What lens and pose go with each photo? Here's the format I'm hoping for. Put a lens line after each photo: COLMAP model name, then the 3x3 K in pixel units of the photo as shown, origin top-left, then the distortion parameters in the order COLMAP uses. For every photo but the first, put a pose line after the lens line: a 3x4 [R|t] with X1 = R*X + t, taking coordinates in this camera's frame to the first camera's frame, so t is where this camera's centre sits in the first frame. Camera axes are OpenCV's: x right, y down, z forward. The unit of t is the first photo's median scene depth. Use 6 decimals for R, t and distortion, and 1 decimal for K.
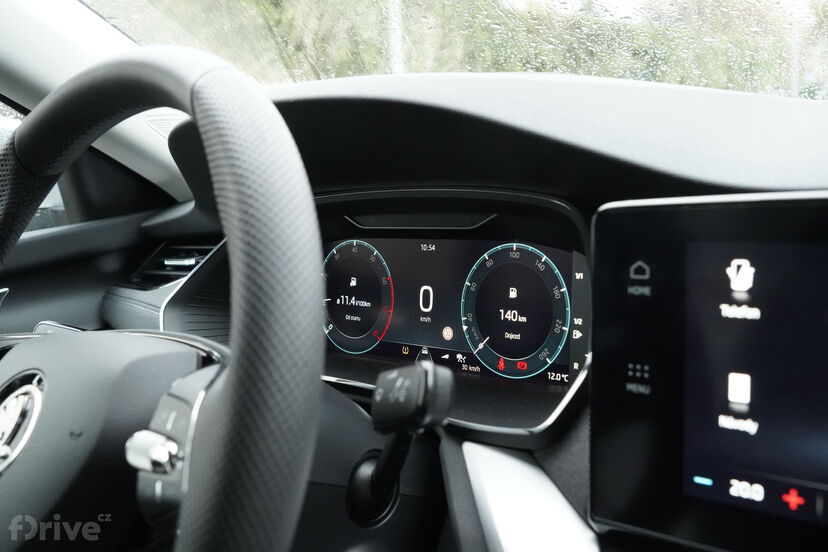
lens RADIAL K [[894.2, 0, 418.2], [0, 894.2, 275.0], [0, 0, 1]] dist [0.028050, 0.000000]
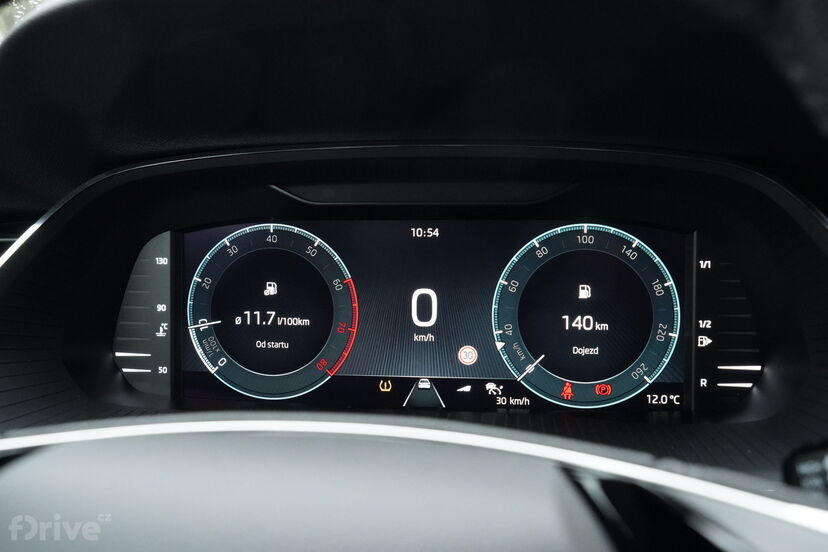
lens RADIAL K [[894.2, 0, 413.2], [0, 894.2, 273.5], [0, 0, 1]] dist [0.028050, 0.000000]
pose [[0.797421, -0.052663, 0.601121, -0.438983], [0.038444, 0.998594, 0.036486, -0.026527], [-0.602197, -0.005985, 0.798325, 0.498870]]
